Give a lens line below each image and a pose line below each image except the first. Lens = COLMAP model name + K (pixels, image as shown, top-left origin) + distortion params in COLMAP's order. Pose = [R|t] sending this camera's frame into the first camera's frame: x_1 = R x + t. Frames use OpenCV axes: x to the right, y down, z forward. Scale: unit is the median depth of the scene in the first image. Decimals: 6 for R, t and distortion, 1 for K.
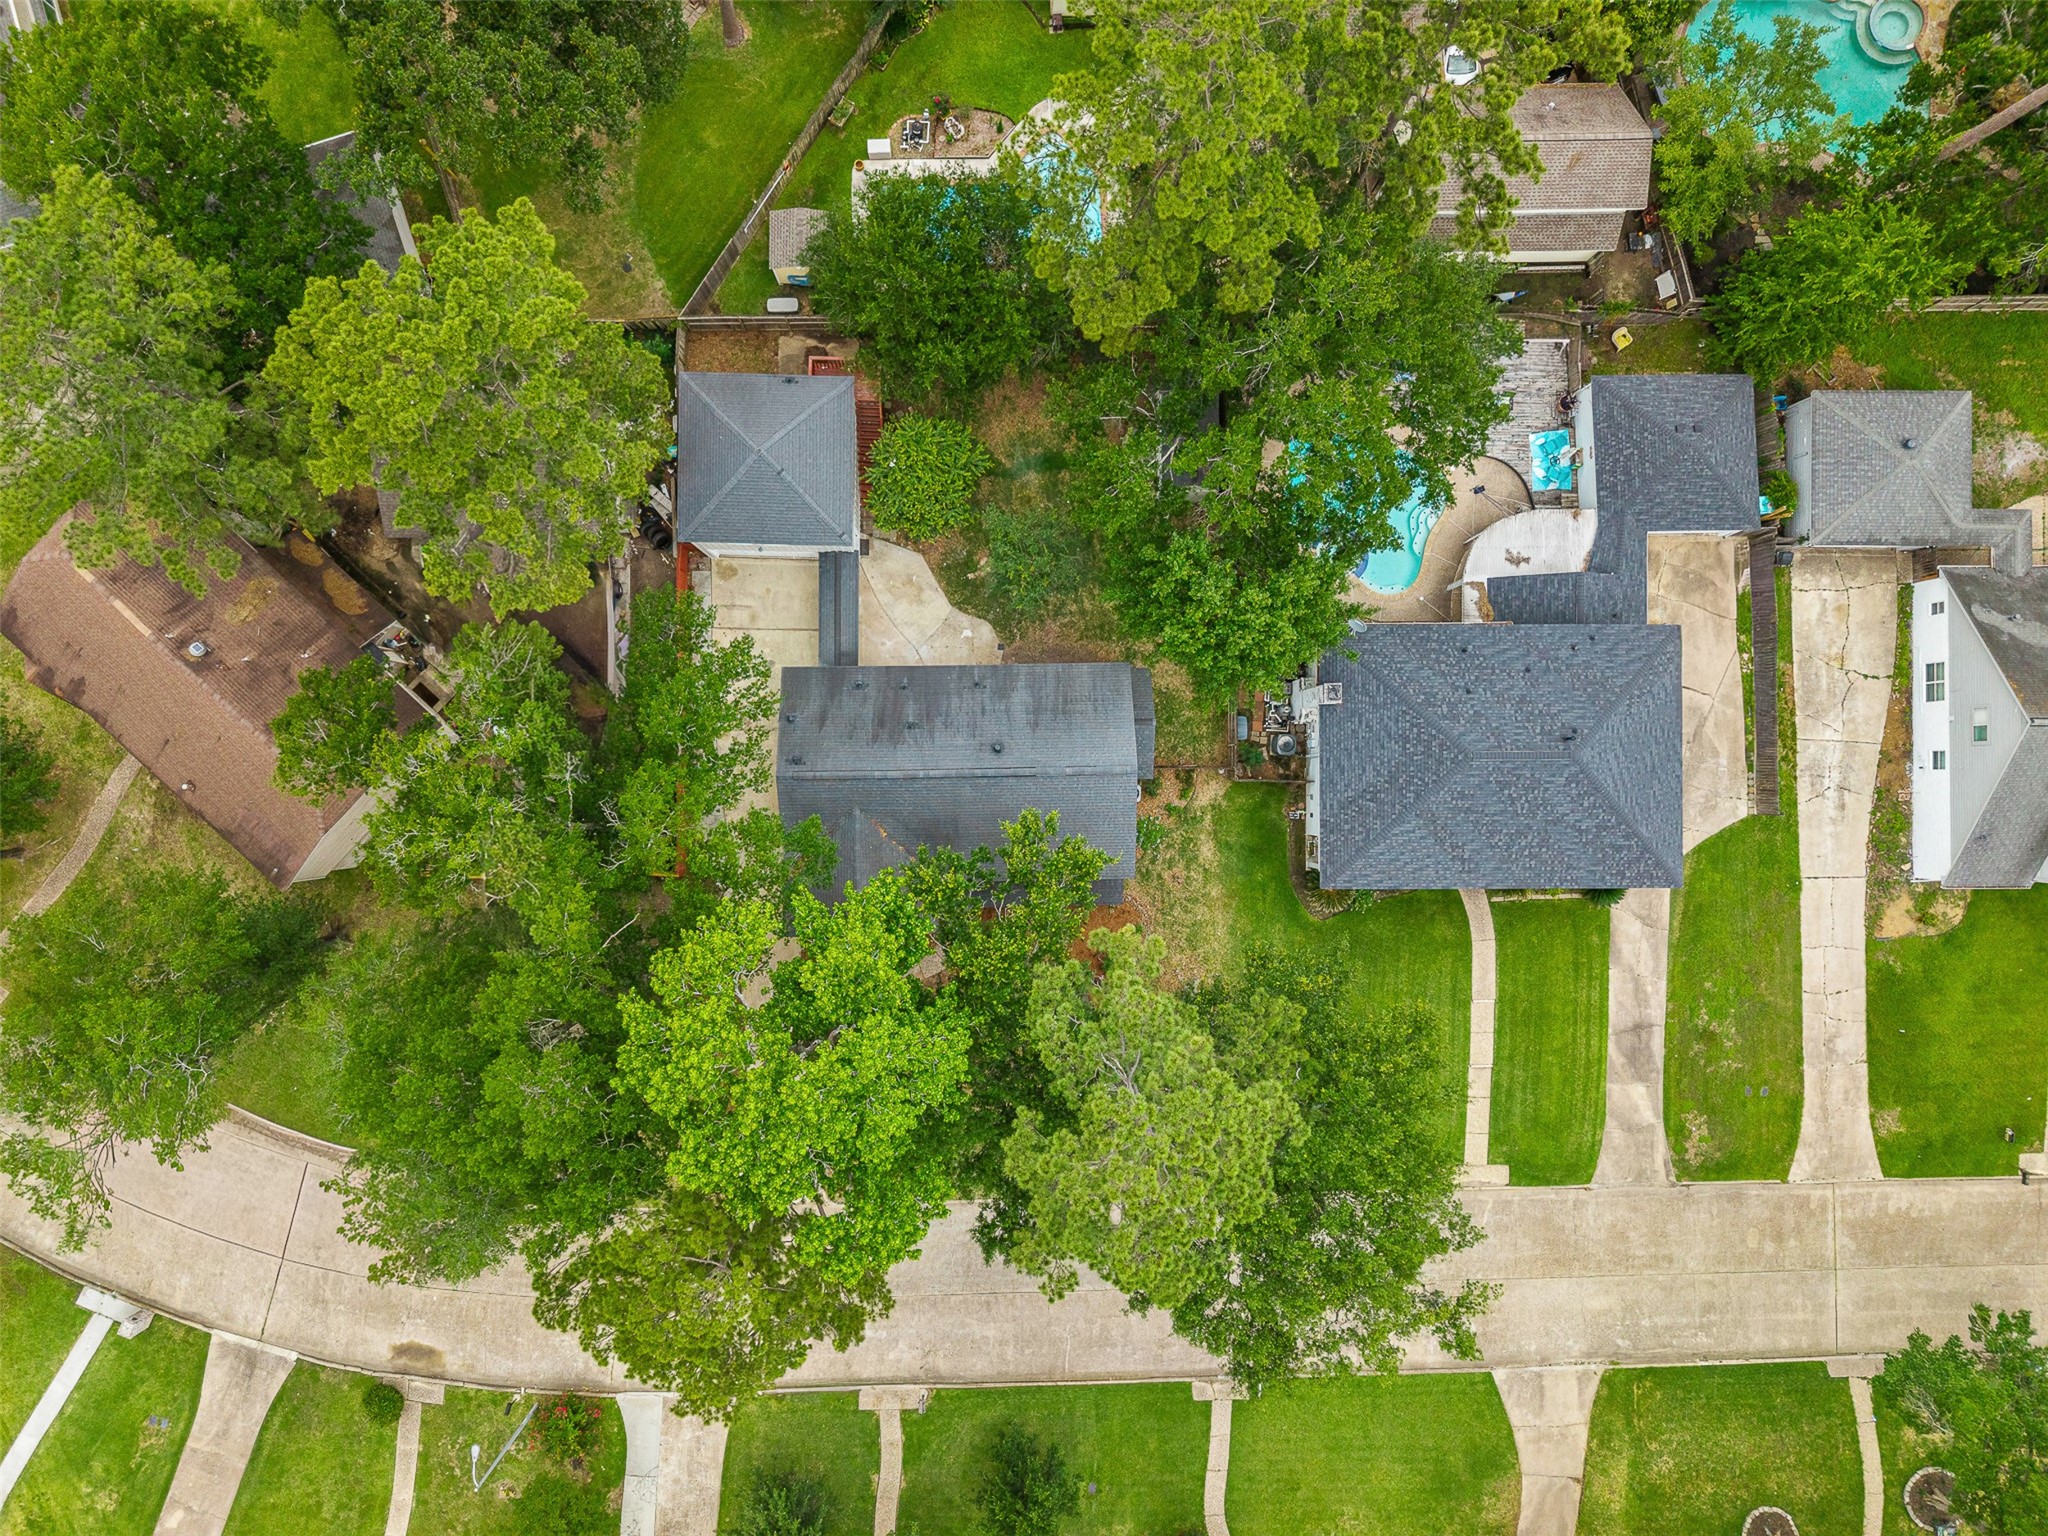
lens RADIAL K [[1428.9, 0, 1024.0], [0, 1428.9, 768.0], [0, 0, 1]] dist [0.077786, -0.041359]
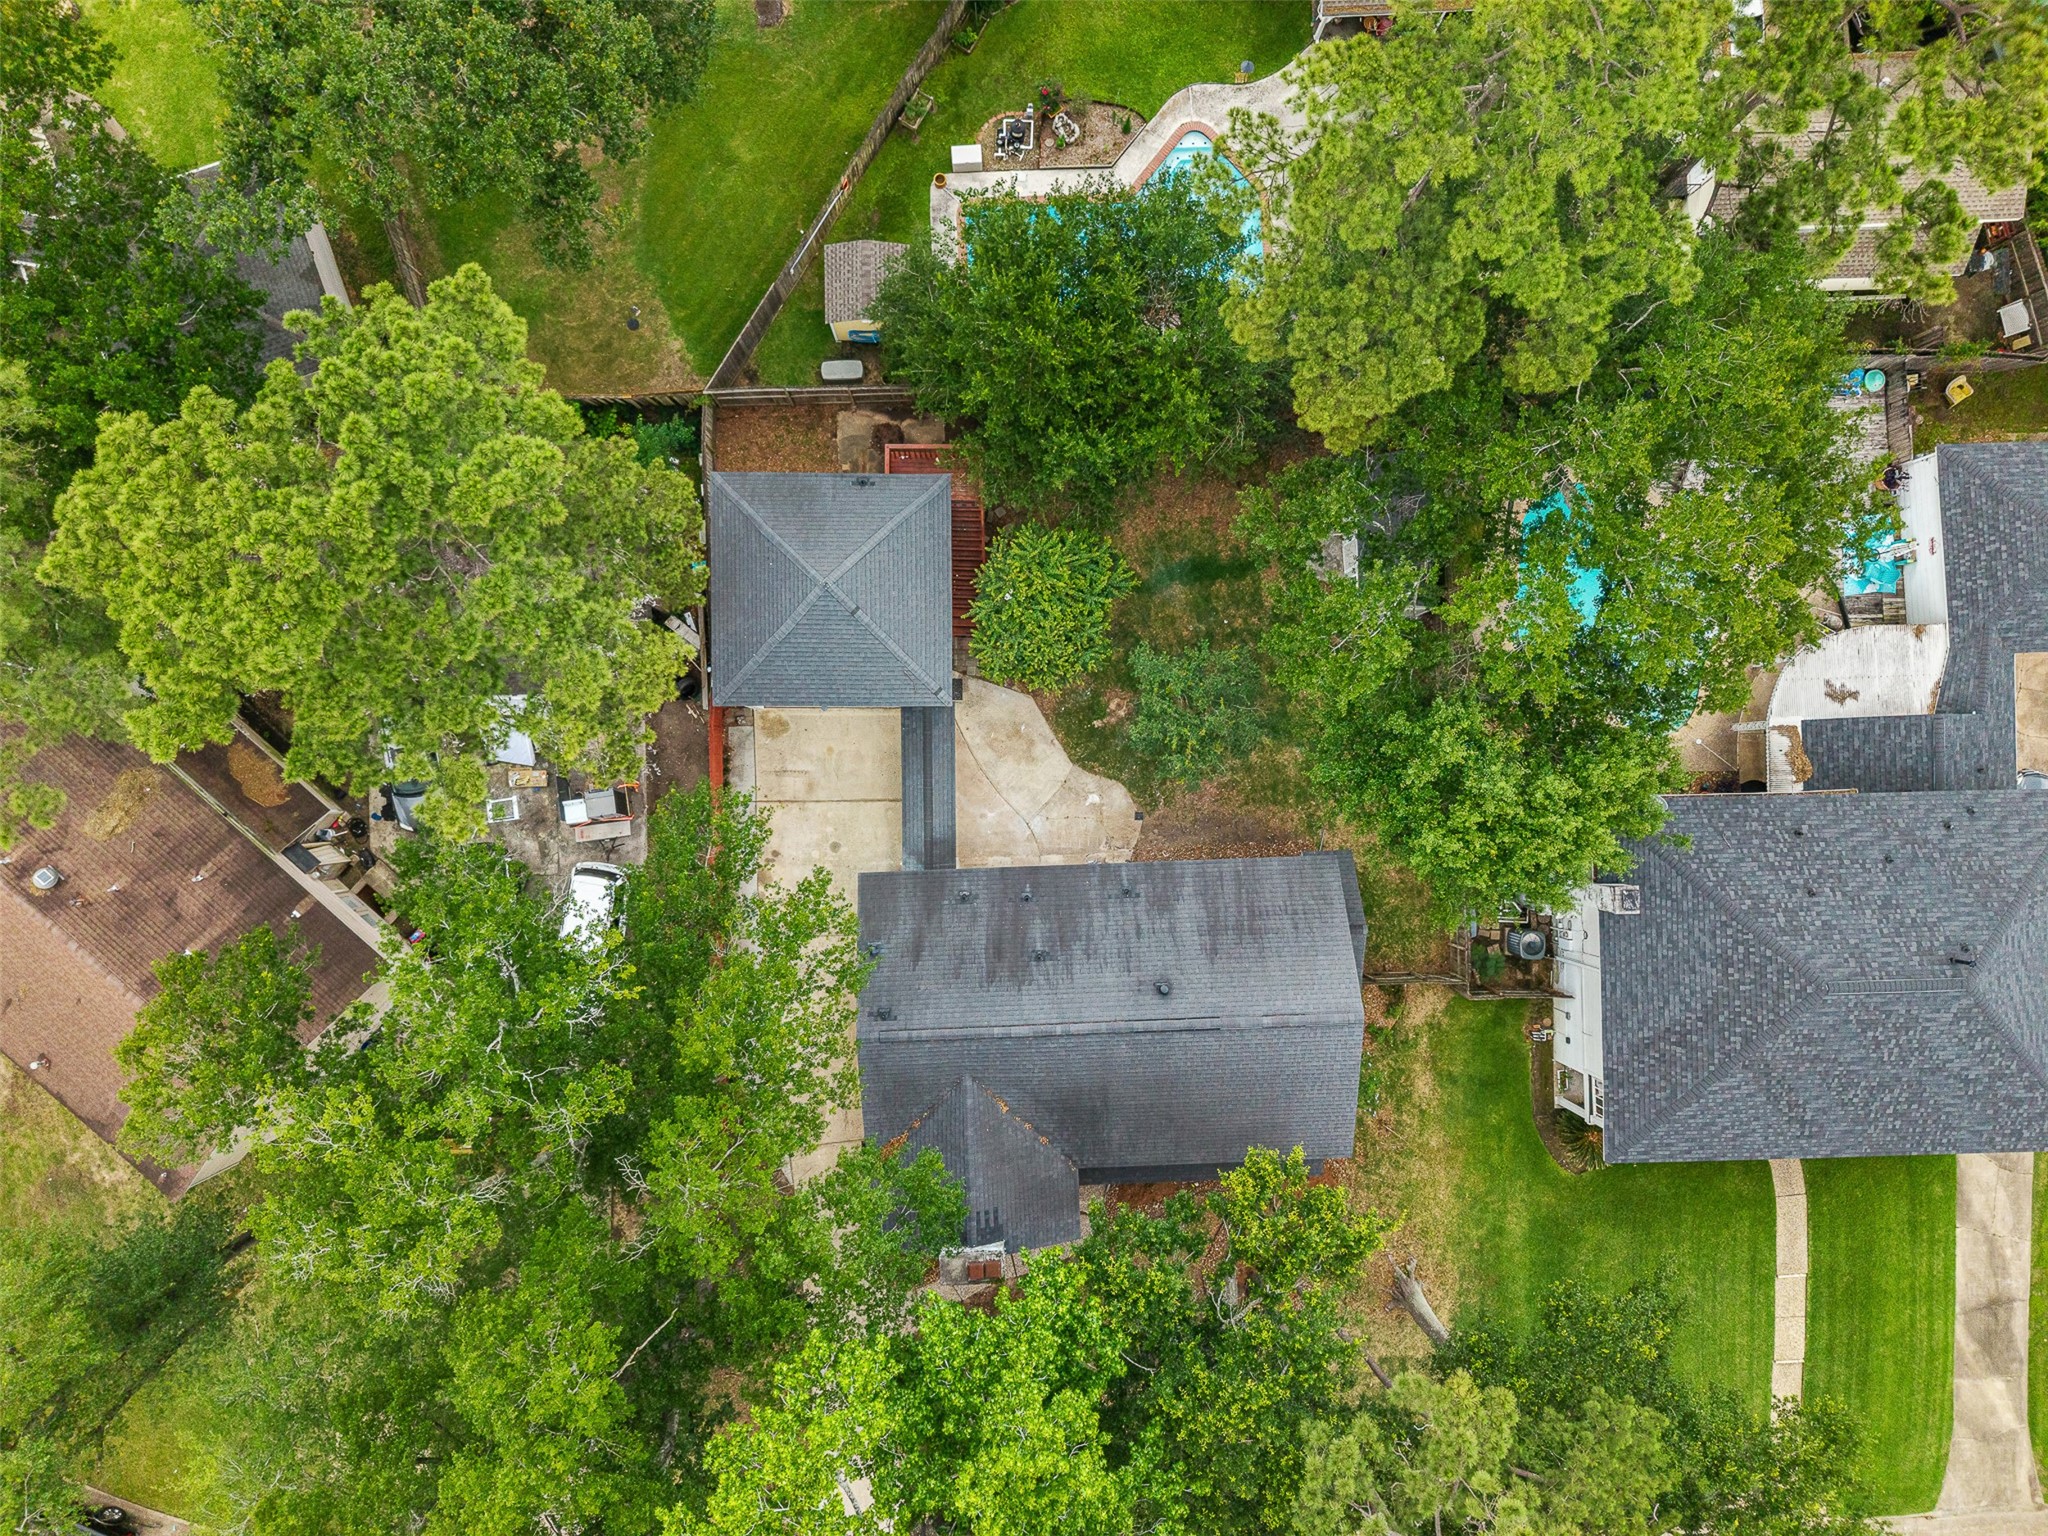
lens RADIAL K [[1376.0, 0, 1020.5], [0, 1376.0, 756.0], [0, 0, 1]] dist [0.045286, -0.005548]
pose [[0.999763, -0.020037, 0.008492, -0.088177], [0.019933, 0.999727, 0.012204, -0.132646], [-0.008735, -0.012032, 0.999889, 0.291765]]
